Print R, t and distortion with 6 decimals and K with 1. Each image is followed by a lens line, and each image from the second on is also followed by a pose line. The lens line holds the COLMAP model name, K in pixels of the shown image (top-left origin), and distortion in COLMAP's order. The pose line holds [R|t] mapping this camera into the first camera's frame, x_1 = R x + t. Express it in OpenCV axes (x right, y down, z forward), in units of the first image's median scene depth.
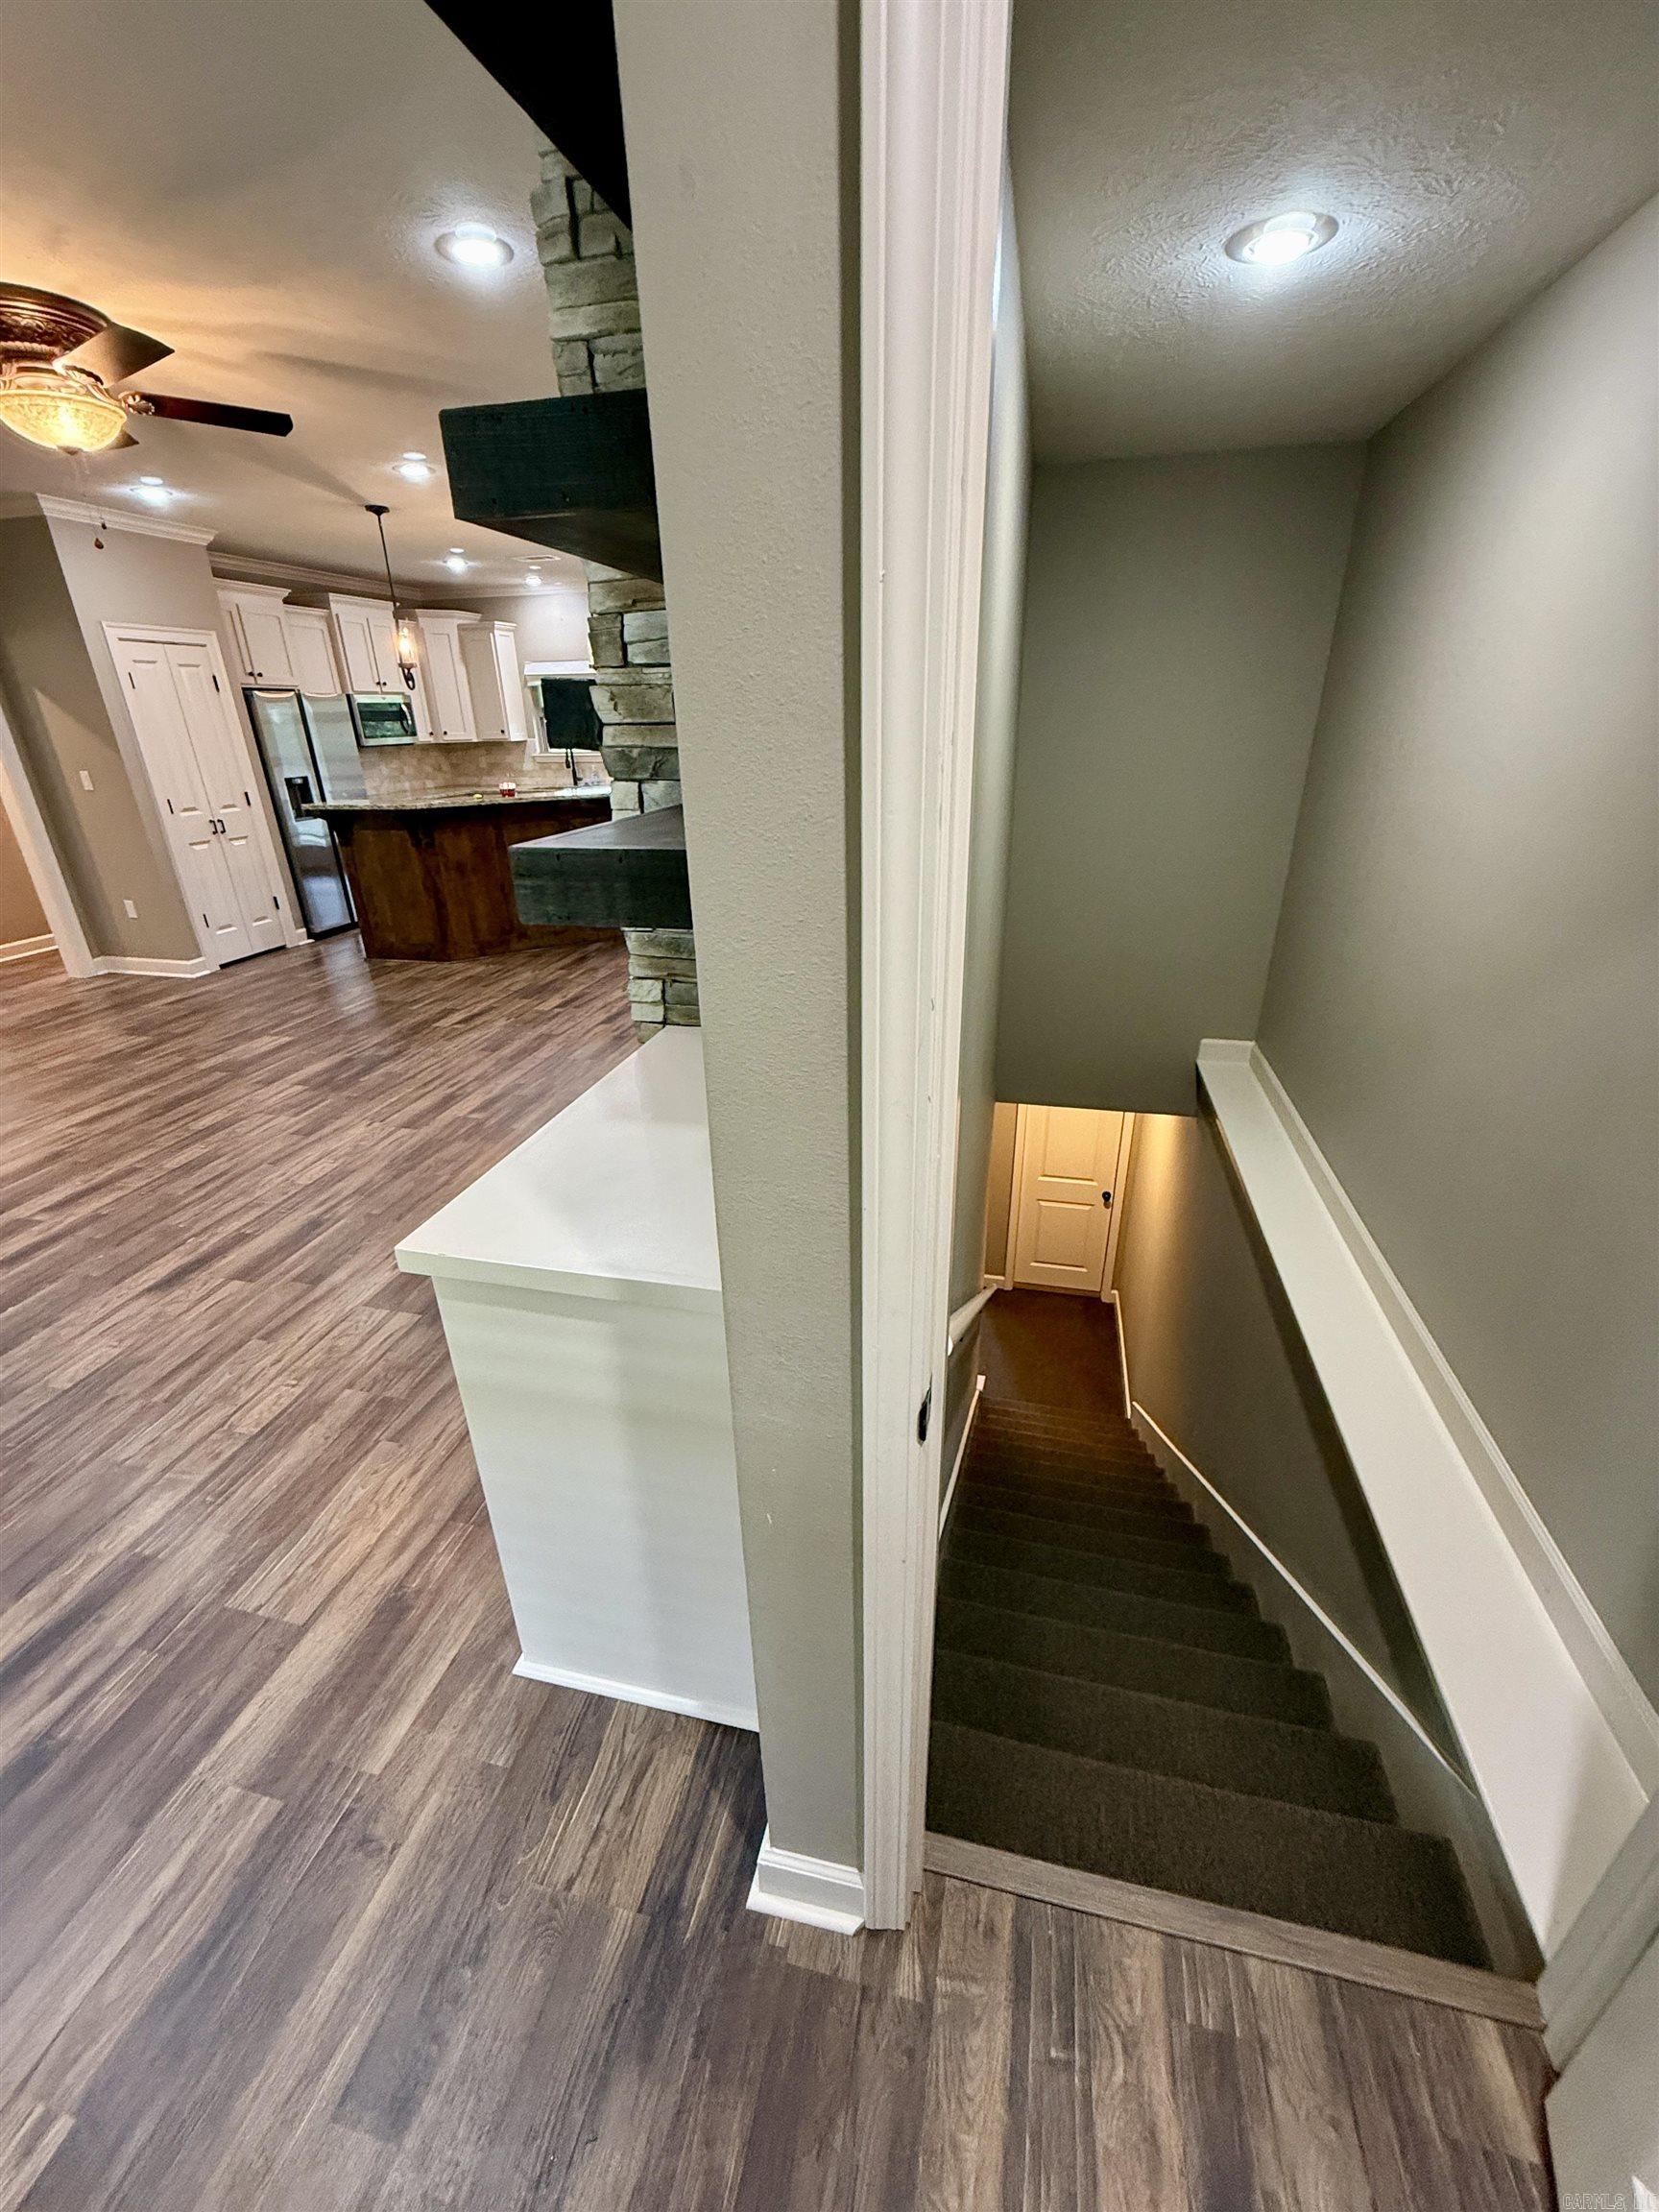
lens RADIAL K [[879.6, 0, 829.5], [0, 879.6, 1106.0], [0, 0, 1]] dist [-0.001016, 0.000028]
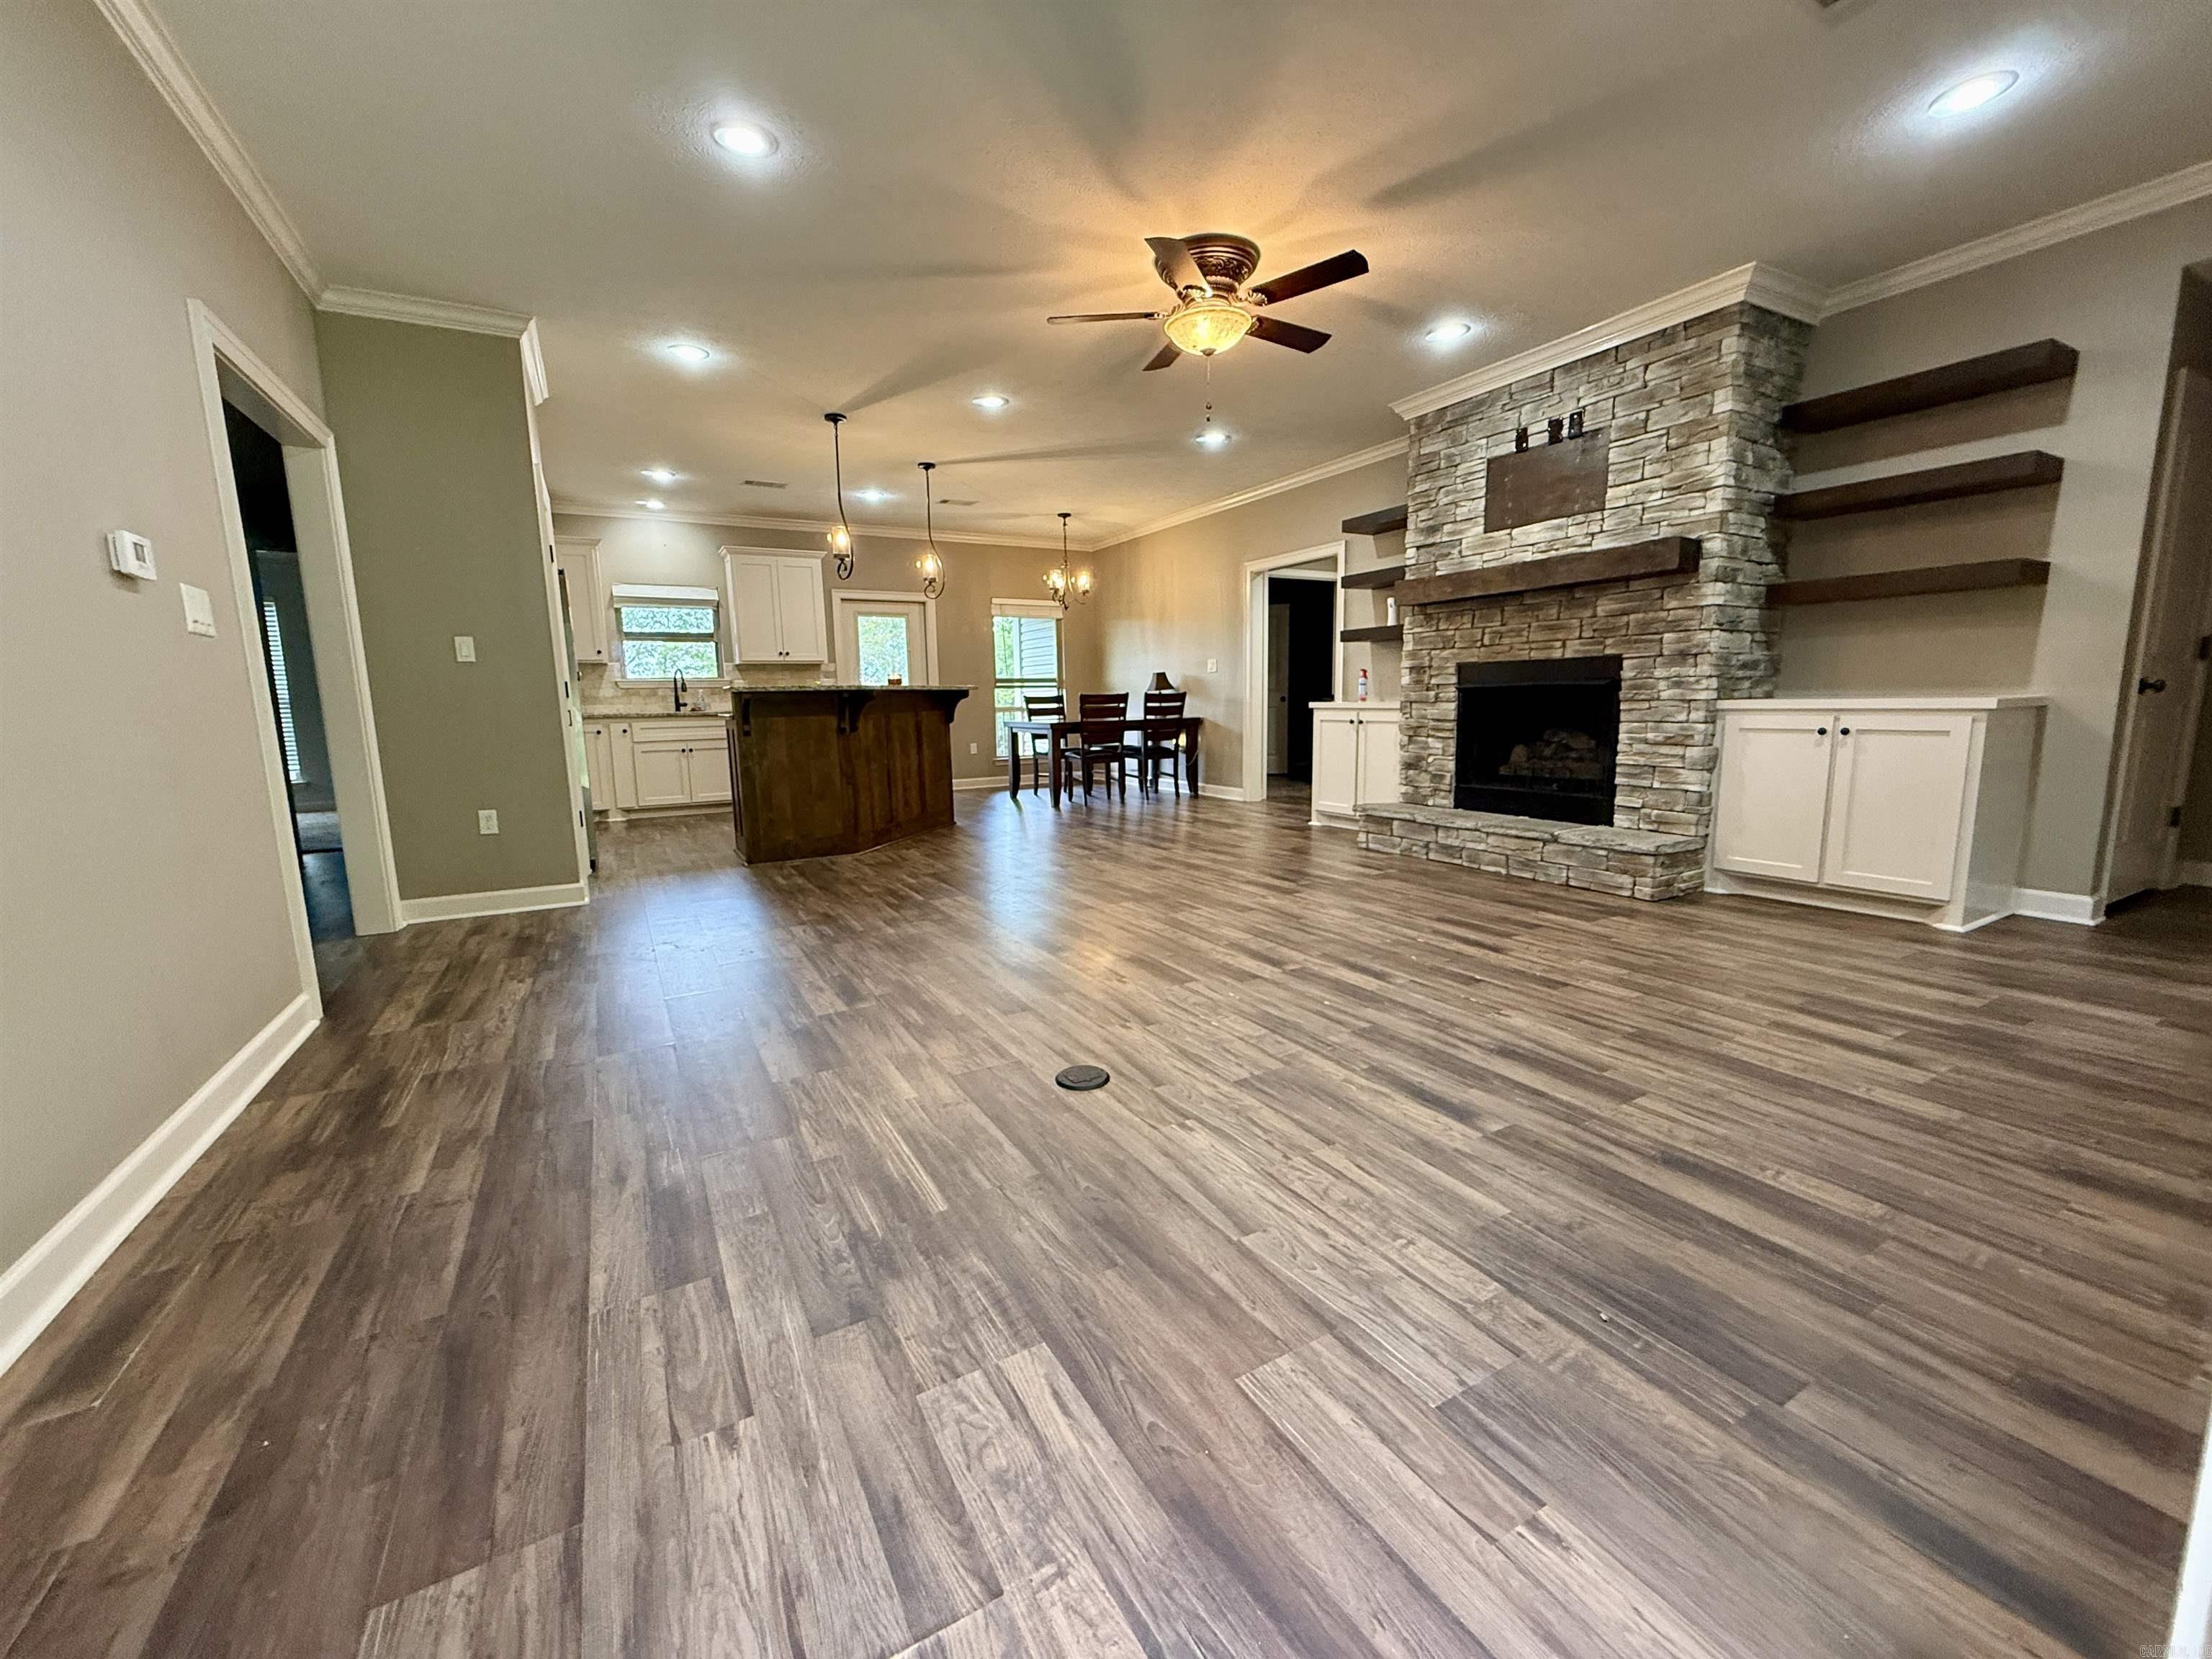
lens RADIAL K [[879.6, 0, 1101.1], [0, 879.6, 829.8], [0, 0, 1]] dist [-0.001016, 0.000028]
pose [[0.733837, -0.098872, 0.672092, -0.882826], [0.283367, 0.943721, -0.170569, 0.043775], [-0.617403, 0.315619, 0.720554, 0.173285]]
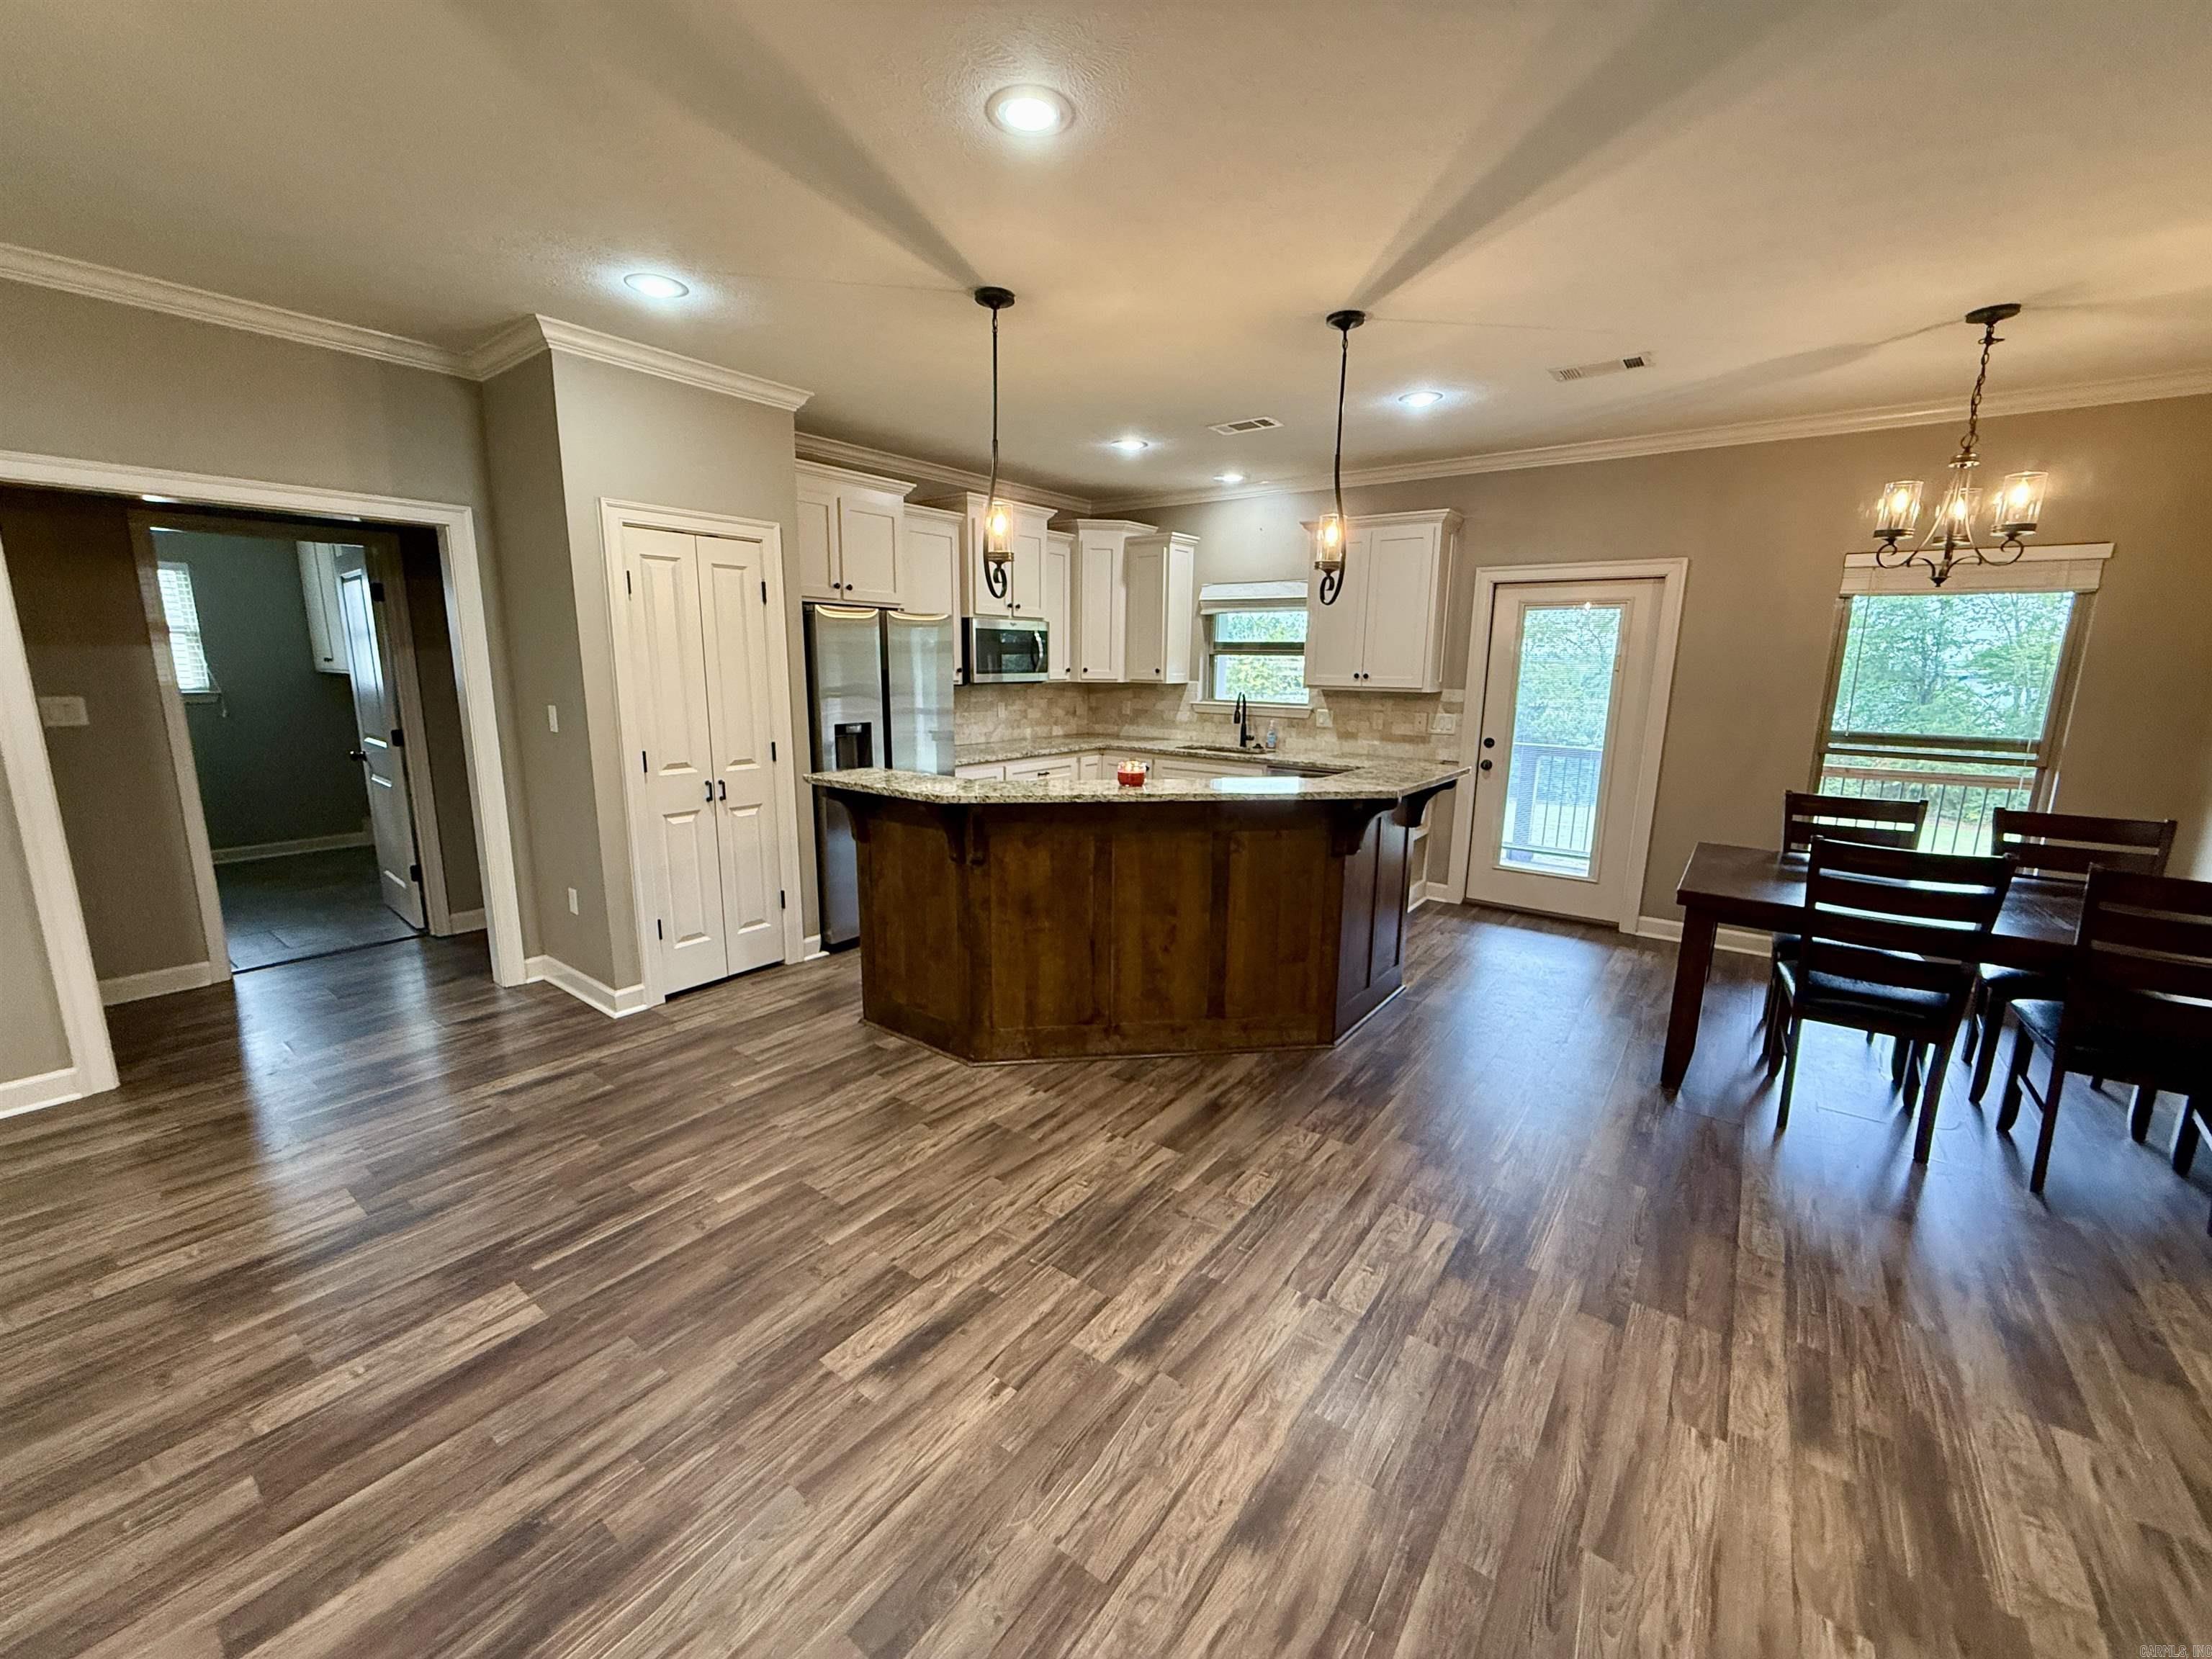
lens RADIAL K [[879.6, 0, 1101.1], [0, 879.6, 829.8], [0, 0, 1]] dist [-0.001016, 0.000028]
pose [[0.915968, 0.105312, -0.387185, -0.169118], [-0.189275, 0.964243, -0.185501, -0.221095], [0.353805, 0.243197, 0.903149, 0.509921]]
